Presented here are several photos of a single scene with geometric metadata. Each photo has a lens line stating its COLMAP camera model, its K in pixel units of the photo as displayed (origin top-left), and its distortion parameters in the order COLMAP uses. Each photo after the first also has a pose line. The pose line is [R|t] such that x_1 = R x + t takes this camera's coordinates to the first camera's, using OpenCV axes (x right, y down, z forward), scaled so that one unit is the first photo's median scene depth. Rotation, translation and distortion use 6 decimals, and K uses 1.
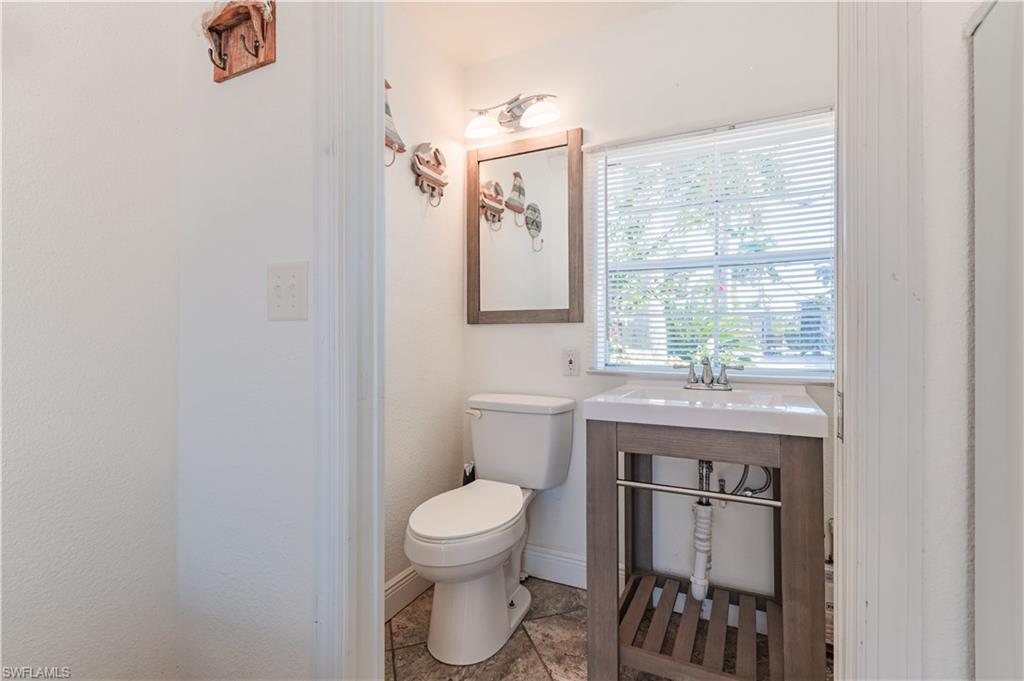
lens RADIAL K [[464.4, 0, 518.7], [0, 464.4, 336.7], [0, 0, 1]] dist [0.002367, 0.001494]
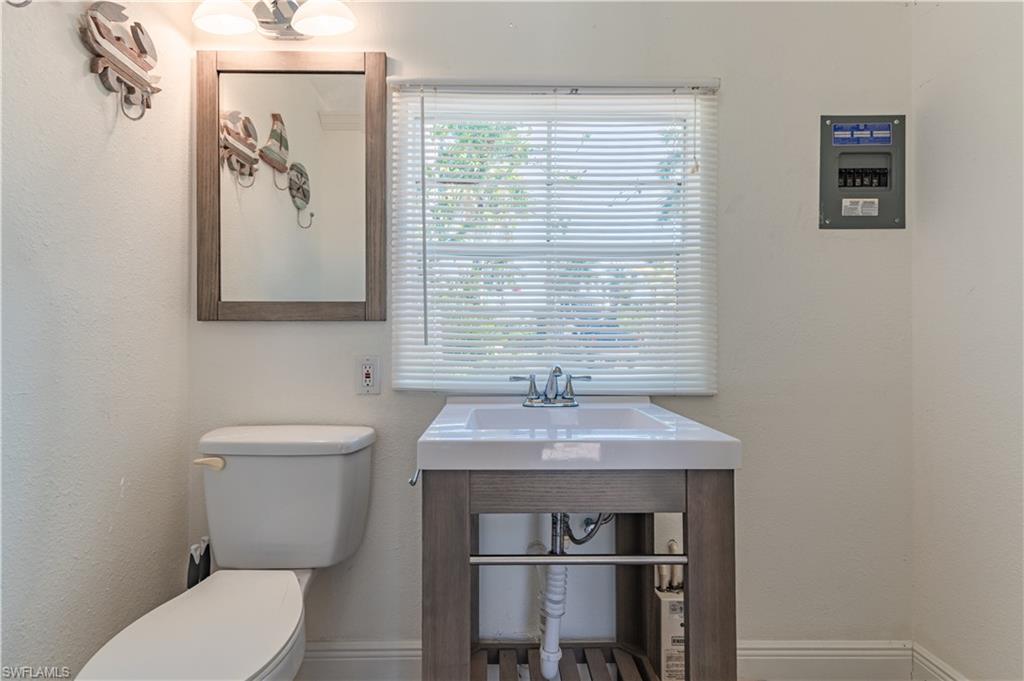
lens RADIAL K [[464.4, 0, 495.0], [0, 464.4, 338.3], [0, 0, 1]] dist [0.002367, 0.001494]
pose [[0.890750, 0.003586, 0.454480, -0.039585], [-0.001463, 0.999986, -0.005022, -0.000577], [-0.454492, 0.003808, 0.890743, 0.267376]]
